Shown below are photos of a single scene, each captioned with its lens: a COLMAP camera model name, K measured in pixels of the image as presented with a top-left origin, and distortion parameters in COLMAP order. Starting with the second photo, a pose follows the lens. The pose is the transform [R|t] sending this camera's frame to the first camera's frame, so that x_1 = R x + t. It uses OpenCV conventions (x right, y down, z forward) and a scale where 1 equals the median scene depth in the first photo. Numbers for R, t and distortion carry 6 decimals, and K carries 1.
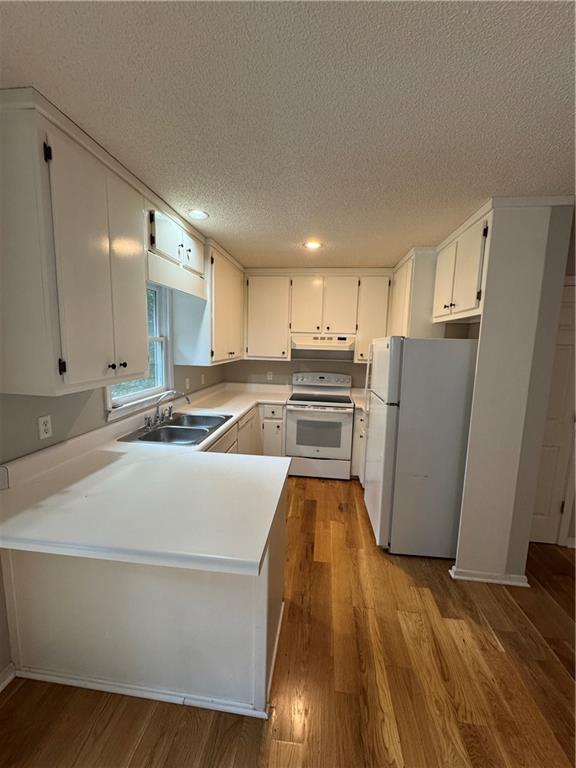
lens RADIAL K [[305.4, 0, 289.1], [0, 305.4, 384.0], [0, 0, 1]] dist [-0.002968, 0.000041]
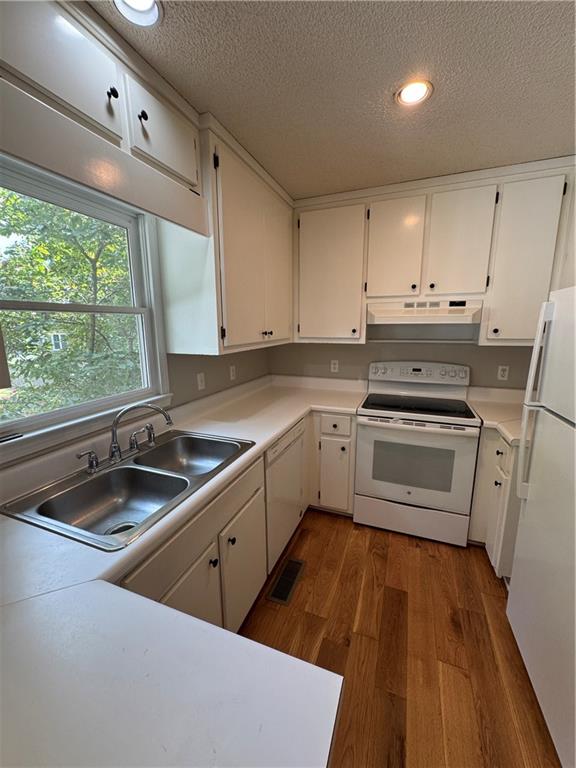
lens RADIAL K [[305.4, 0, 290.1], [0, 305.4, 383.4], [0, 0, 1]] dist [-0.002968, 0.000041]
pose [[0.968102, 0.015228, -0.250093, 0.016254], [-0.002460, 0.998681, 0.051289, -0.031247], [0.250544, -0.049038, 0.966862, 0.422516]]
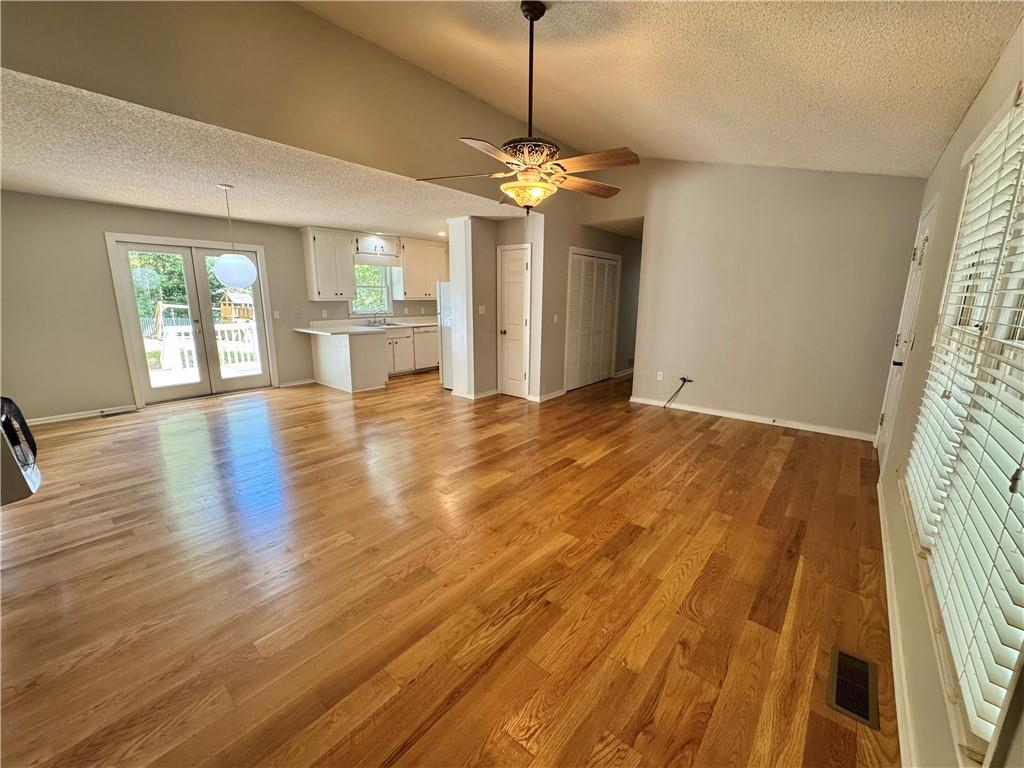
lens RADIAL K [[407.2, 0, 509.7], [0, 407.2, 381.9], [0, 0, 1]] dist [-0.002968, 0.000041]
pose [[0.836527, 0.093630, -0.539866, 1.647754], [-0.059907, 0.995014, 0.079741, 0.201236], [0.544640, -0.034363, 0.837965, -0.803416]]
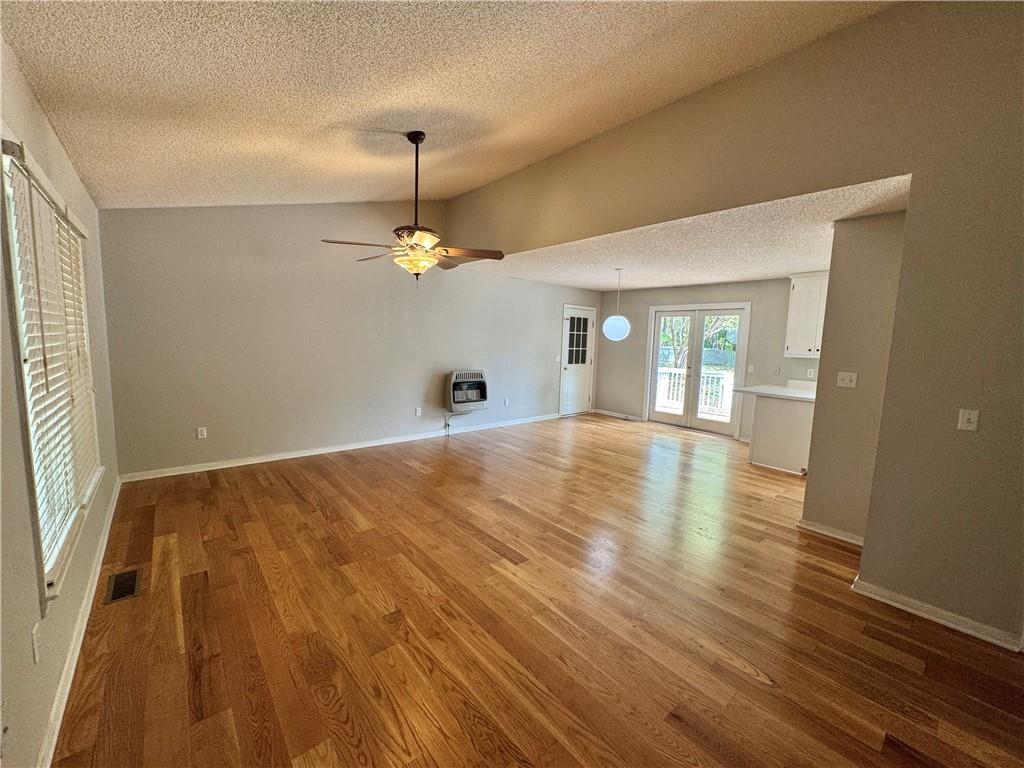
lens RADIAL K [[407.2, 0, 514.8], [0, 407.2, 388.7], [0, 0, 1]] dist [-0.002968, 0.000041]
pose [[-0.671178, 0.045033, -0.739927, 1.817879], [-0.148297, 0.969819, 0.193543, -0.018209], [0.726312, 0.239630, -0.644243, 0.726494]]
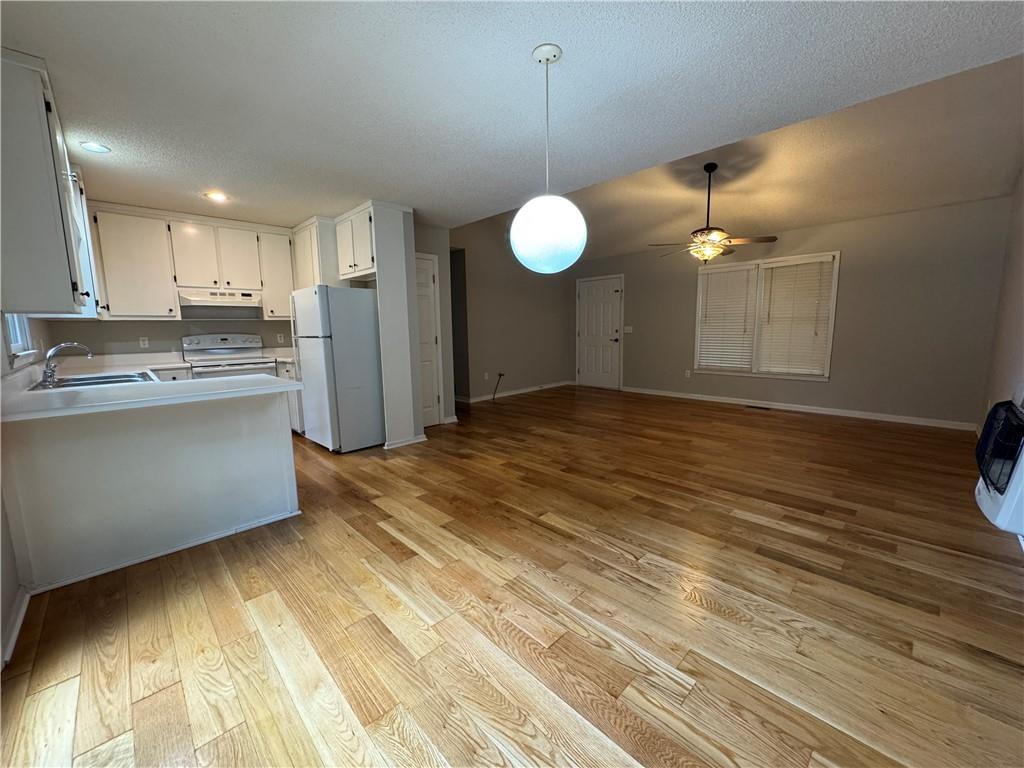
lens RADIAL K [[407.2, 0, 510.8], [0, 407.2, 381.5], [0, 0, 1]] dist [-0.002968, 0.000041]
pose [[0.628432, -0.138704, 0.765398, -0.379213], [0.136295, 0.988386, 0.067208, 0.174650], [-0.765831, 0.062084, 0.640038, -0.515124]]
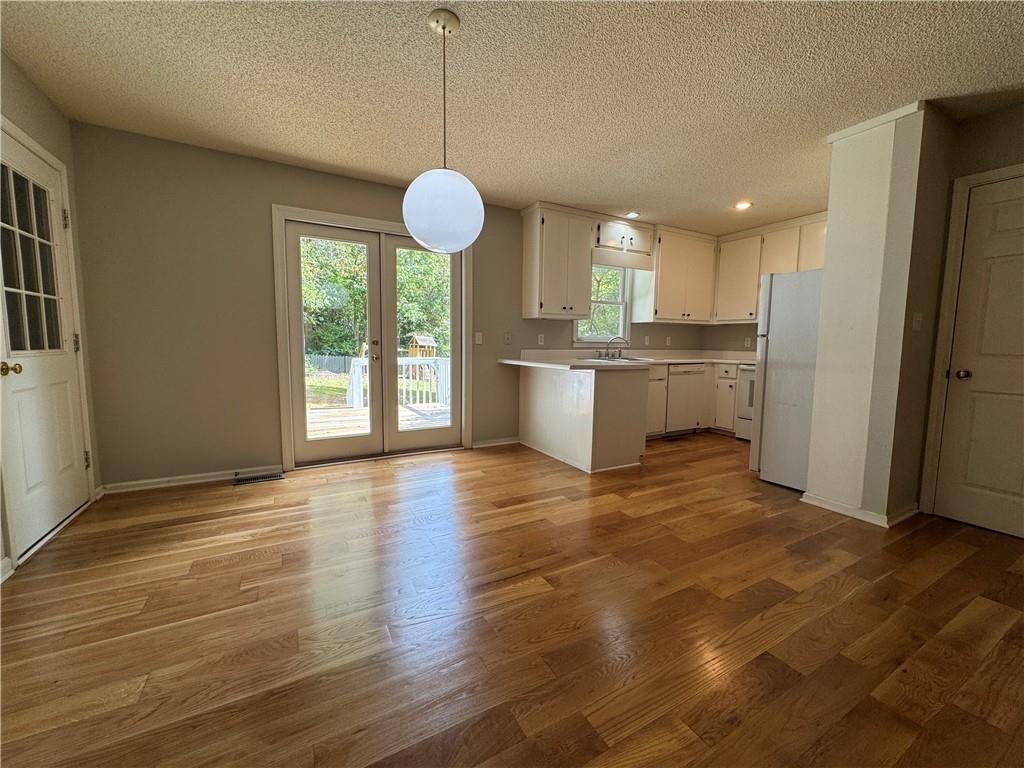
lens RADIAL K [[407.2, 0, 511.2], [0, 407.2, 381.0], [0, 0, 1]] dist [-0.002968, 0.000041]
pose [[0.586402, 0.057530, -0.807975, 0.710050], [-0.106585, 0.994282, -0.006560, 0.237743], [0.802977, 0.089965, 0.589181, -0.419193]]
